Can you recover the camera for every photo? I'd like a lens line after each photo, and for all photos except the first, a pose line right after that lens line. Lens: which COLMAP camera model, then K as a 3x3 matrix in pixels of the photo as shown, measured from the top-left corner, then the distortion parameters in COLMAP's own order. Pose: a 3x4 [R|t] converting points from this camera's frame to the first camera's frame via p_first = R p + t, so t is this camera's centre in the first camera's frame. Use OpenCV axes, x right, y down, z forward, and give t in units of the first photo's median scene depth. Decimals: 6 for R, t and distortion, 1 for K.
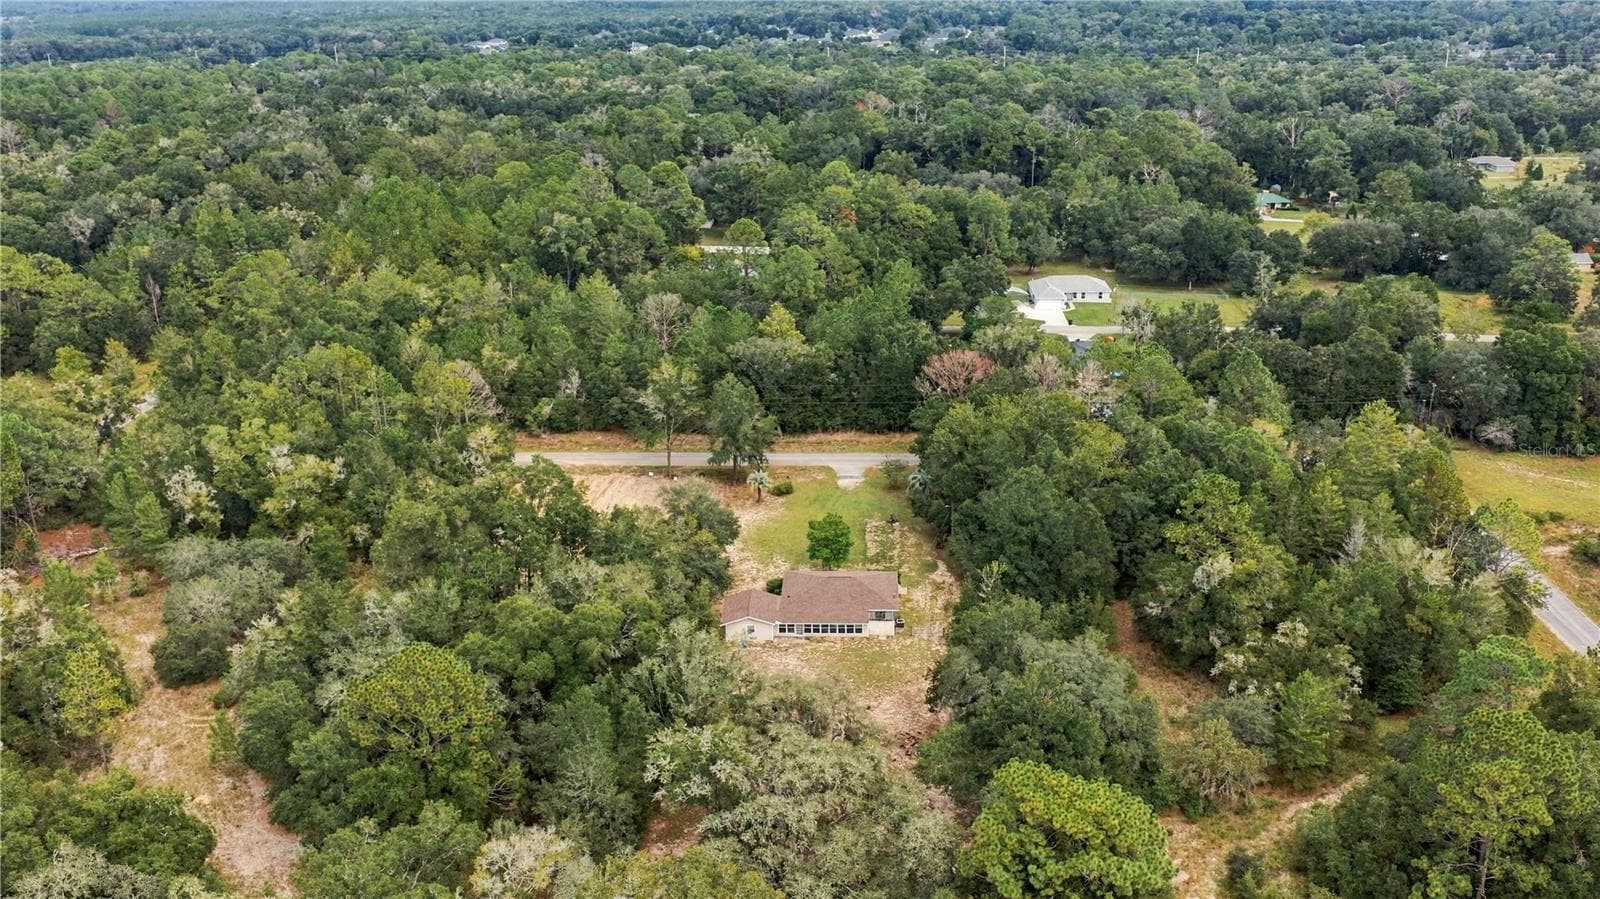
lens RADIAL K [[1573.5, 0, 800.0], [0, 1573.5, 449.5], [0, 0, 1]] dist [-0.003577, -0.001288]
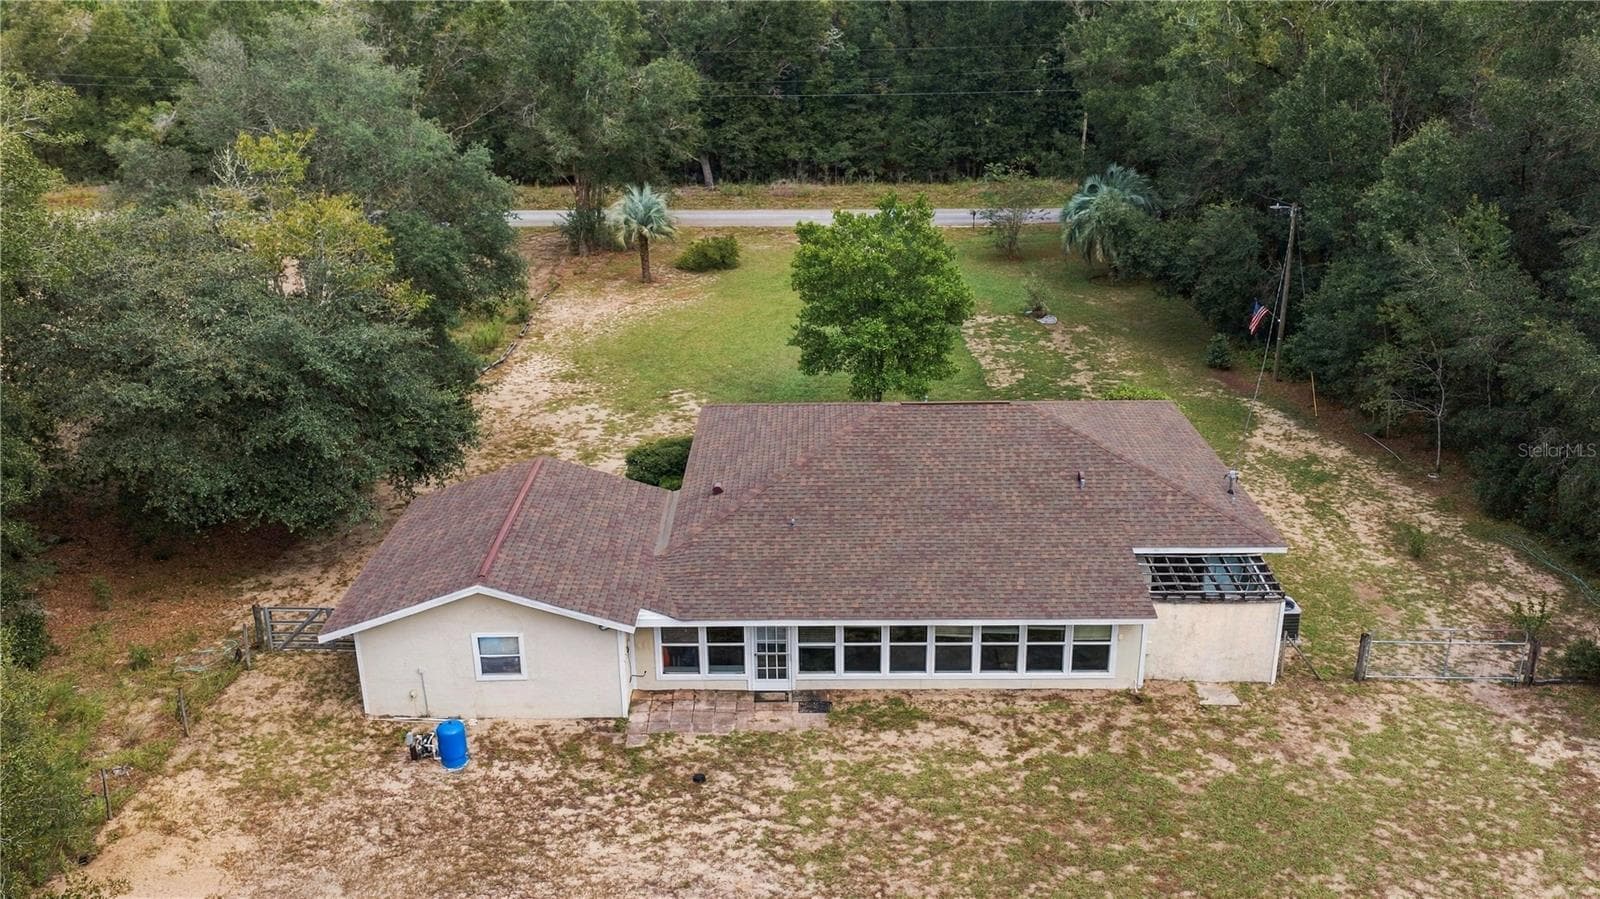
lens RADIAL K [[1573.5, 0, 800.0], [0, 1573.5, 449.5], [0, 0, 1]] dist [-0.003577, -0.001288]
pose [[0.999467, -0.005069, 0.032263, -0.002917], [0.004972, 0.999983, 0.003086, 0.089781], [-0.032278, -0.002924, 0.999475, 0.814473]]
